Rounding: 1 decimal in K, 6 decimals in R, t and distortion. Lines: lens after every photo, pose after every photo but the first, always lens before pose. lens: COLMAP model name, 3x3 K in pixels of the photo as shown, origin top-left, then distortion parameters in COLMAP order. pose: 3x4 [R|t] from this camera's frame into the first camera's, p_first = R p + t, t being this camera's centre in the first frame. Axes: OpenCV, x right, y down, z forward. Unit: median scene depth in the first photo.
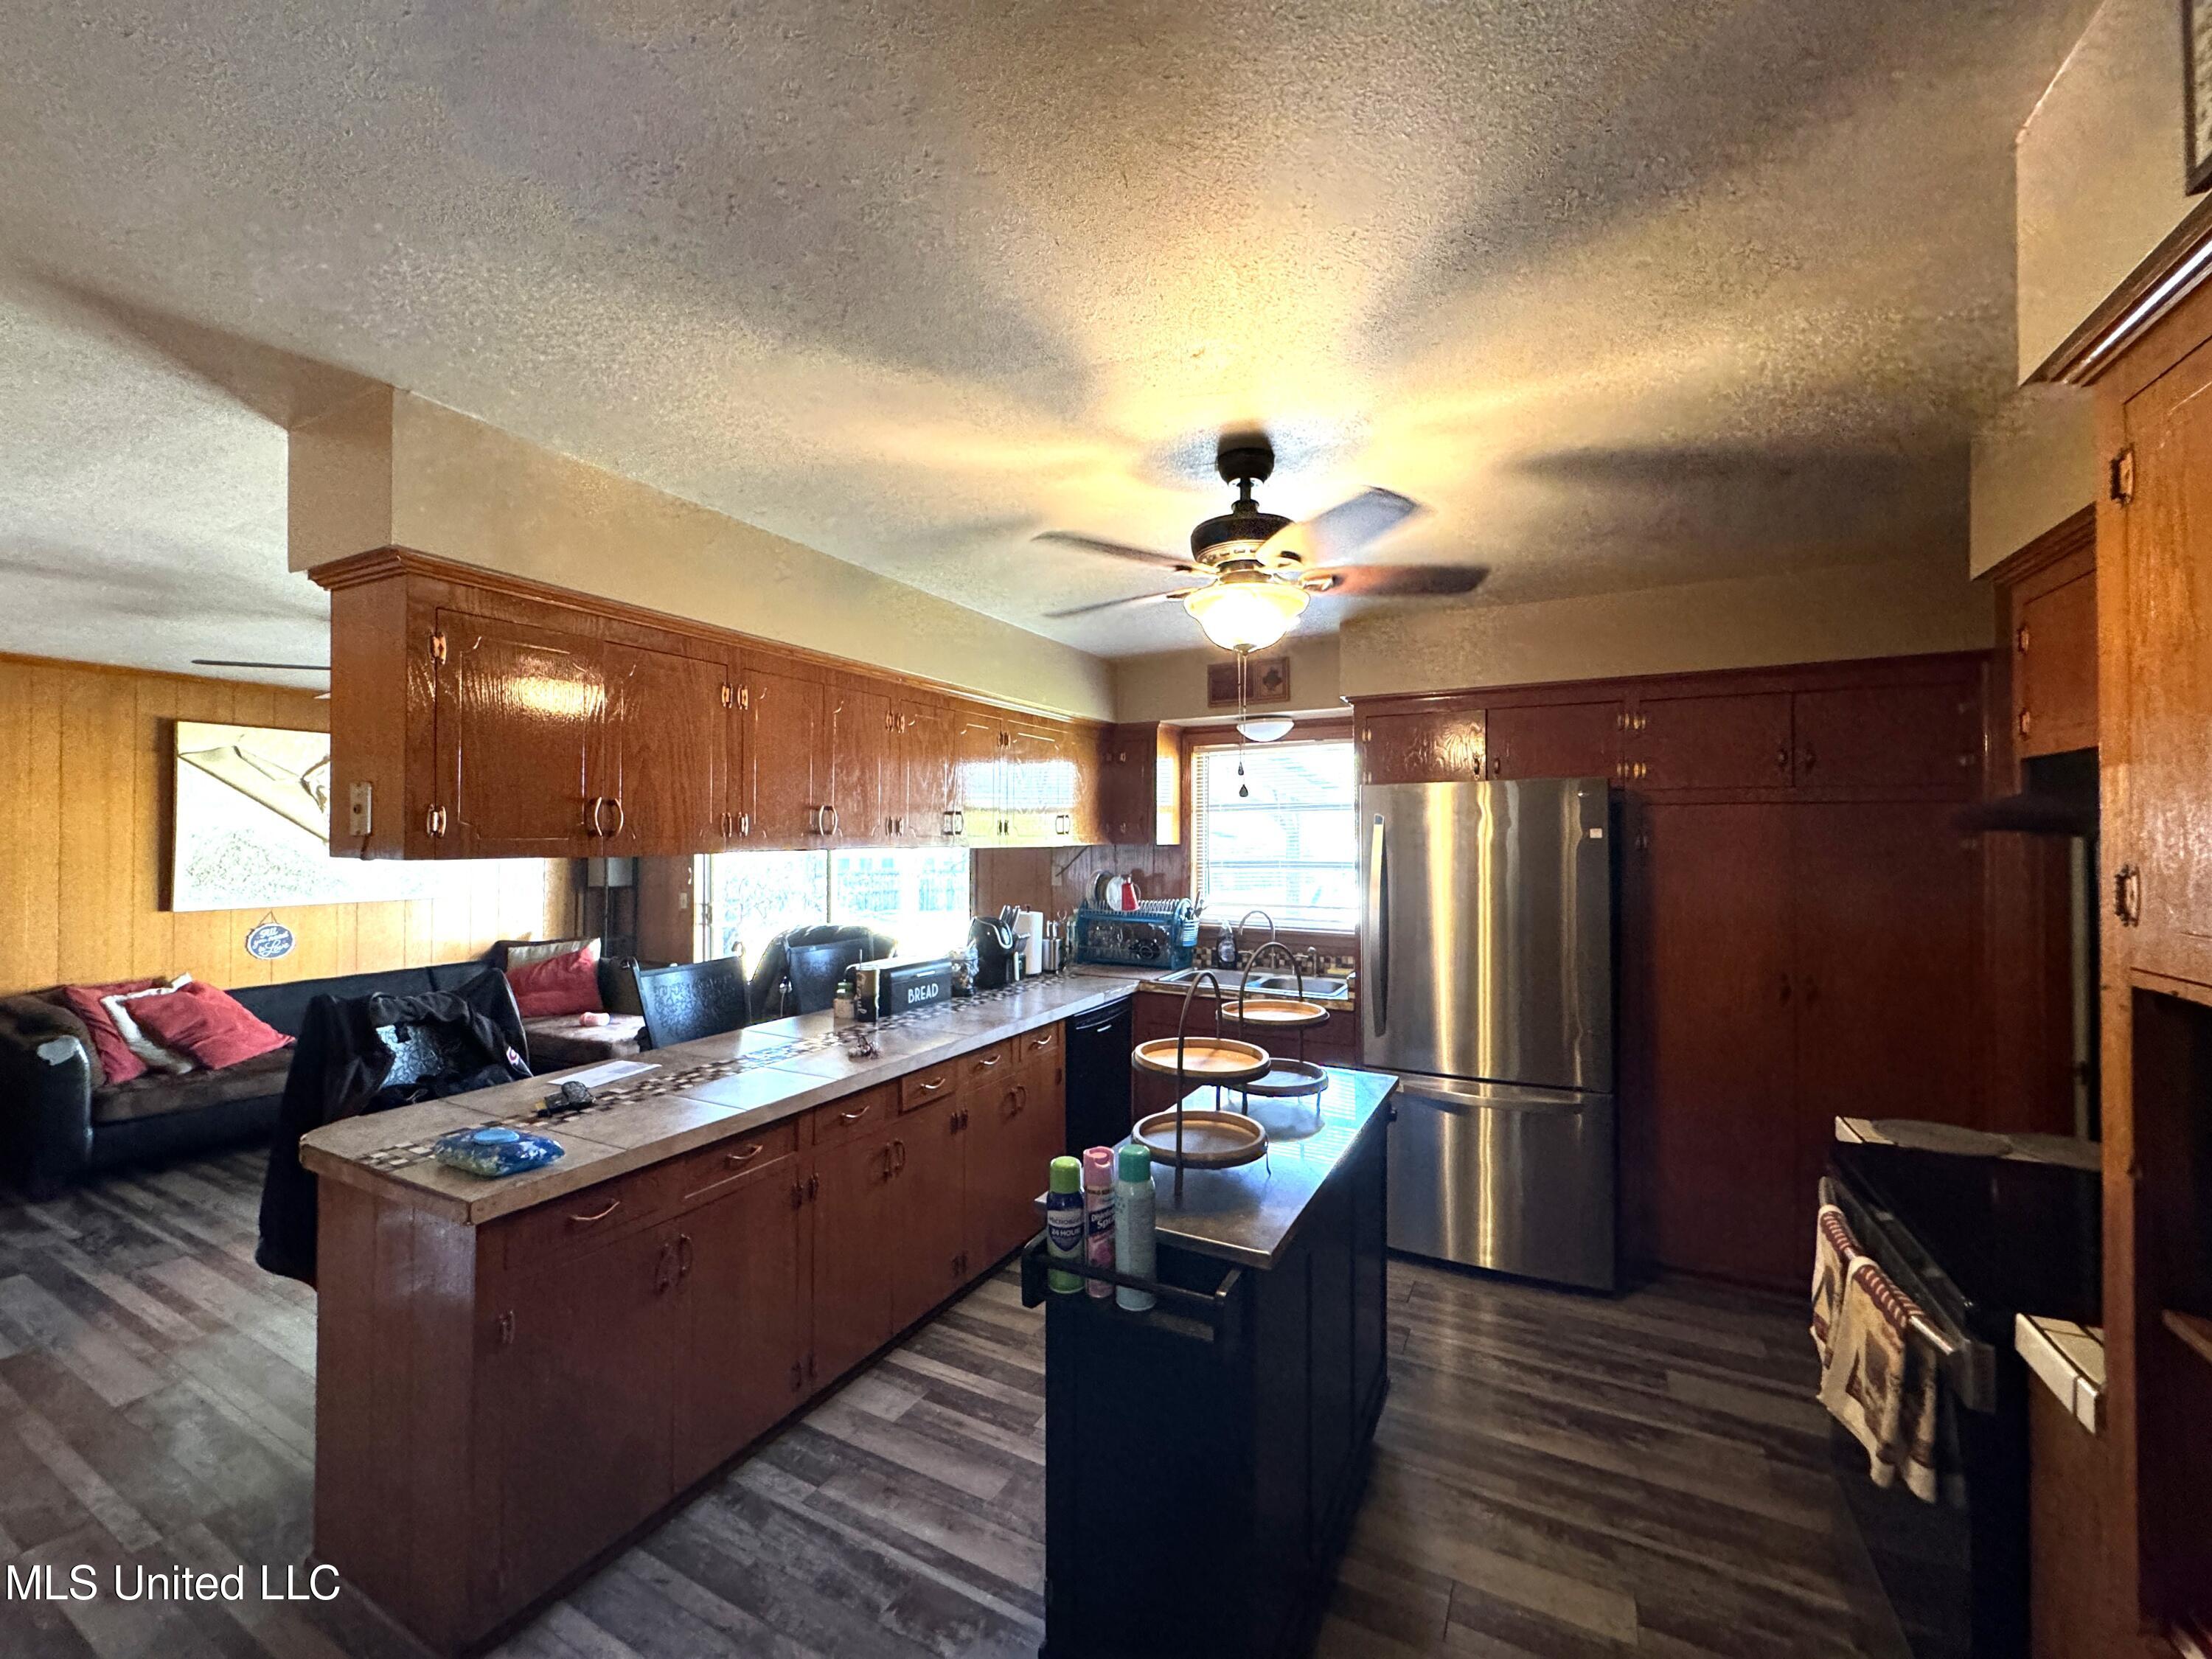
lens RADIAL K [[888.5, 0, 1106.2], [0, 888.5, 829.1], [0, 0, 1]] dist [0.000160, -0.000018]
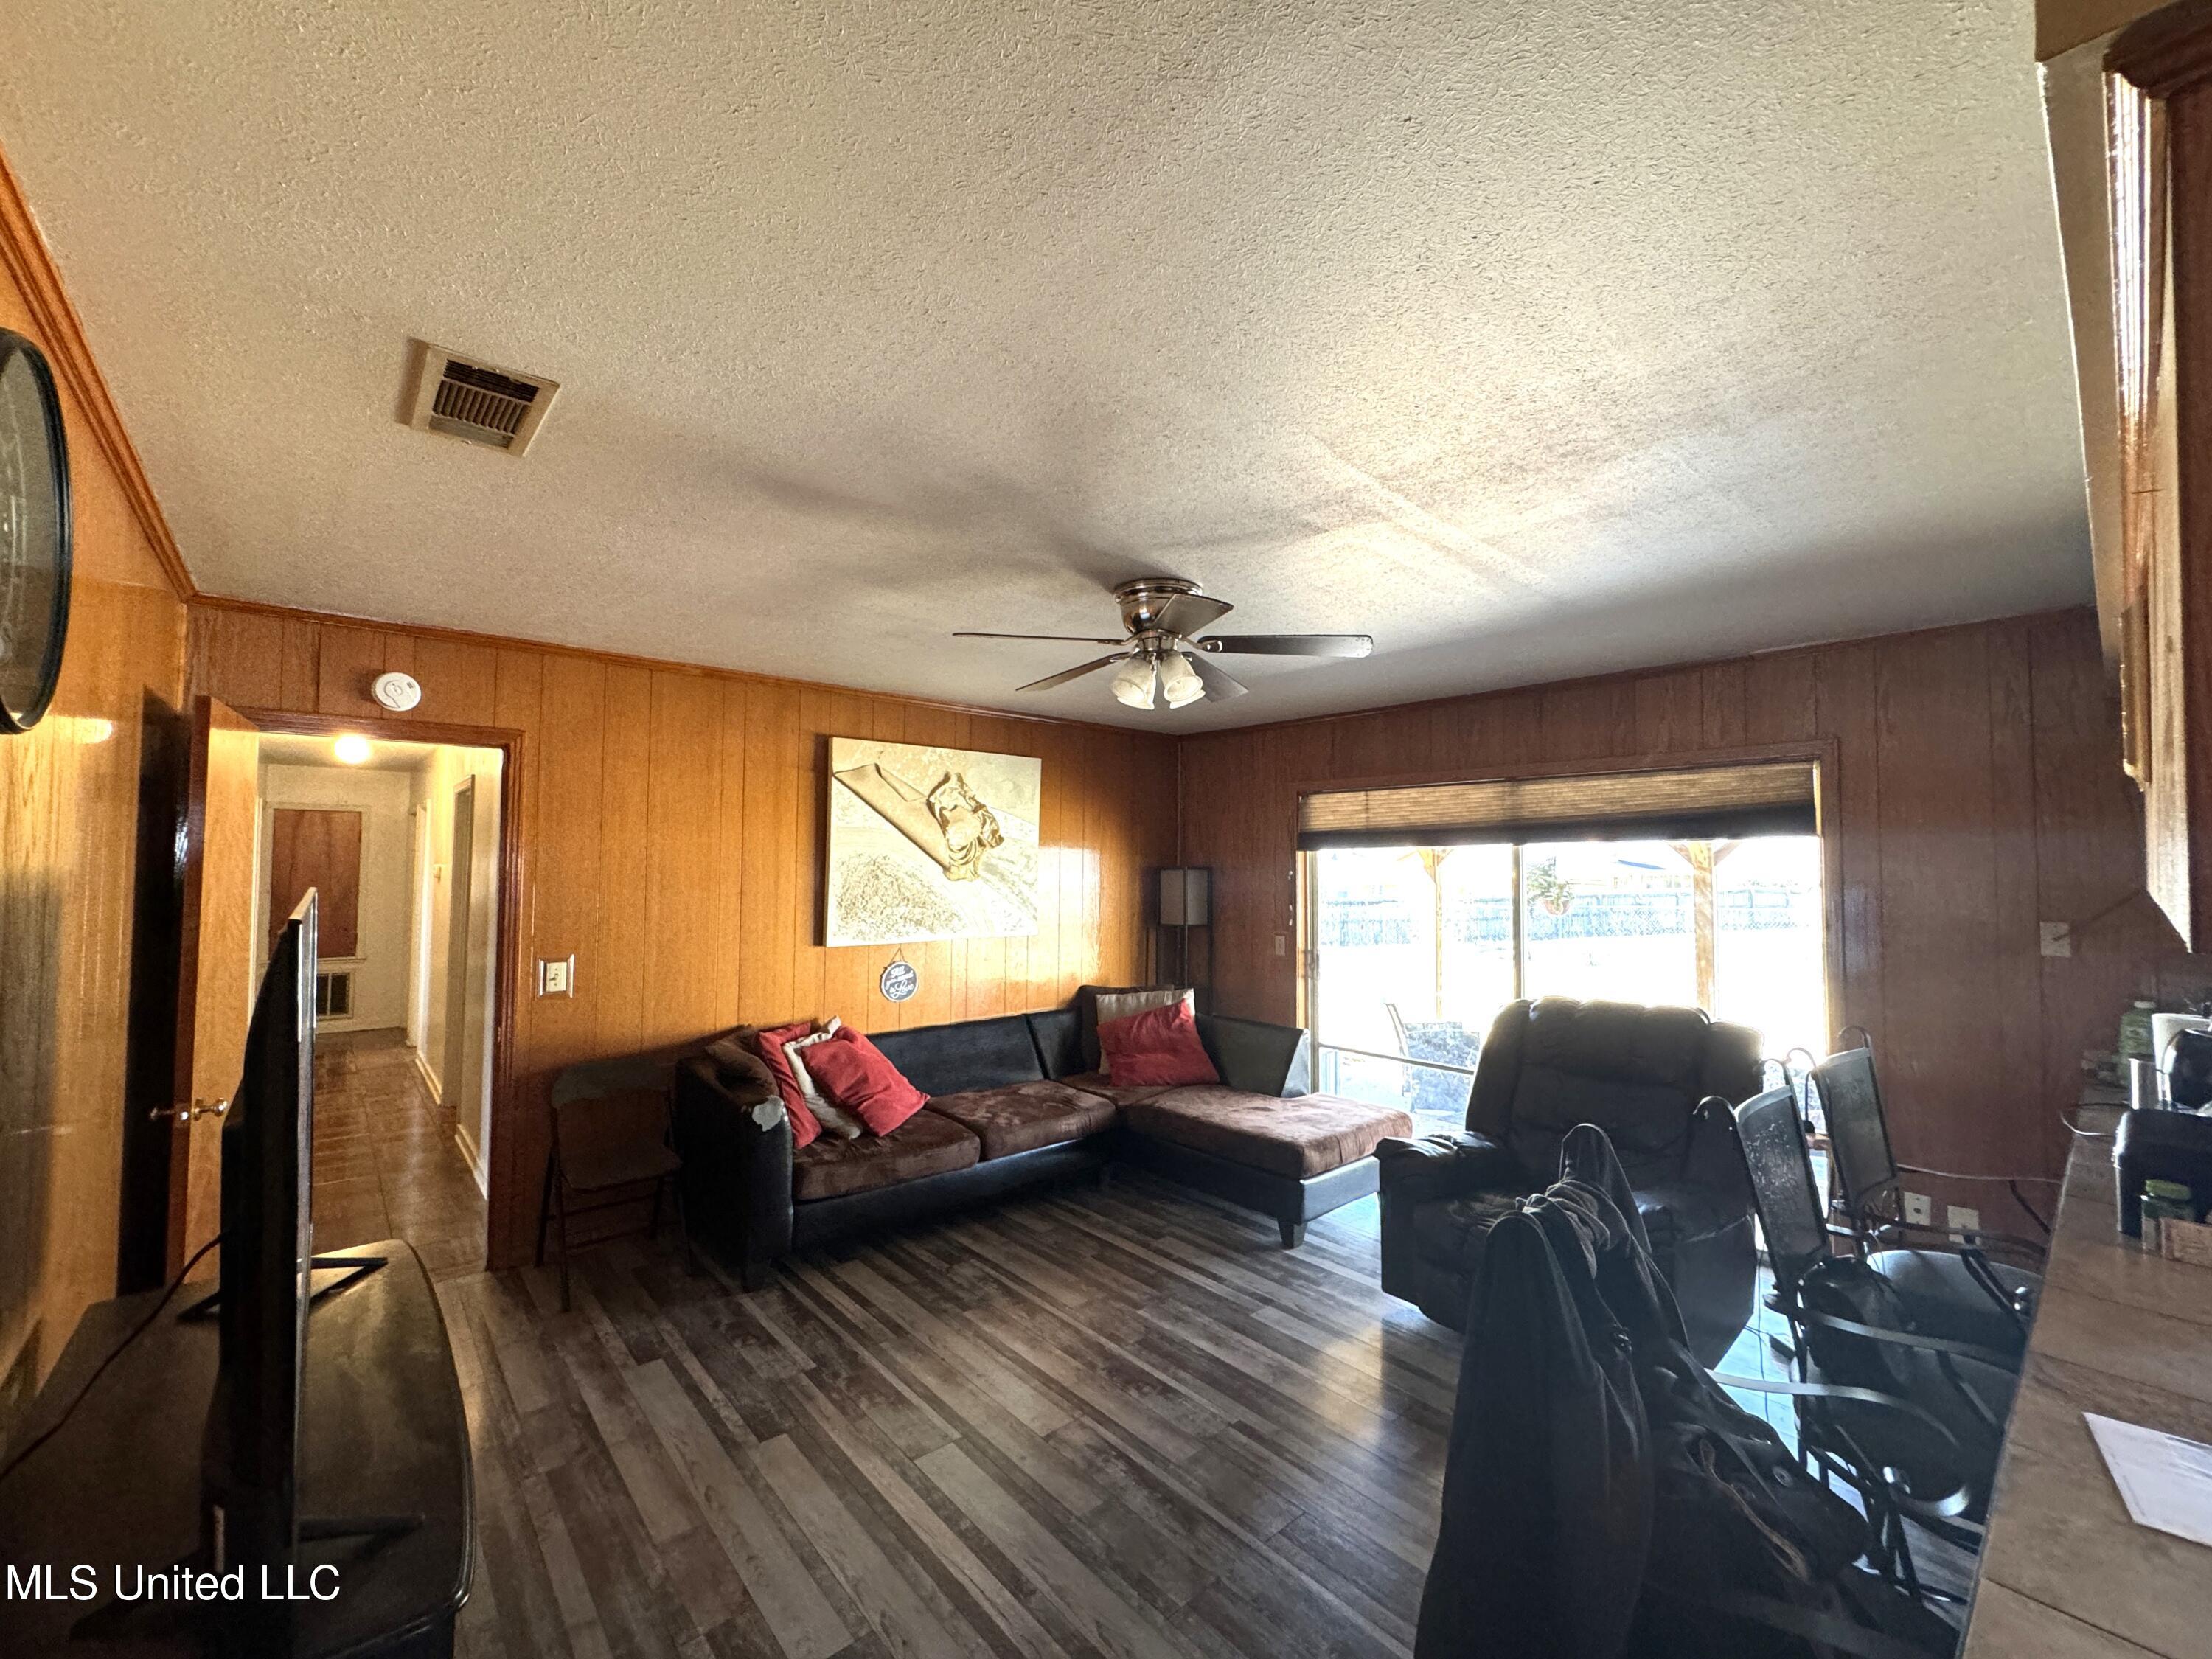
lens RADIAL K [[888.5, 0, 1095.7], [0, 888.5, 832.4], [0, 0, 1]] dist [0.000160, -0.000018]
pose [[0.935879, -0.005448, -0.352279, -0.476348], [-0.004102, 0.999644, -0.026355, -0.001048], [0.352298, 0.026110, 0.935524, 0.248204]]
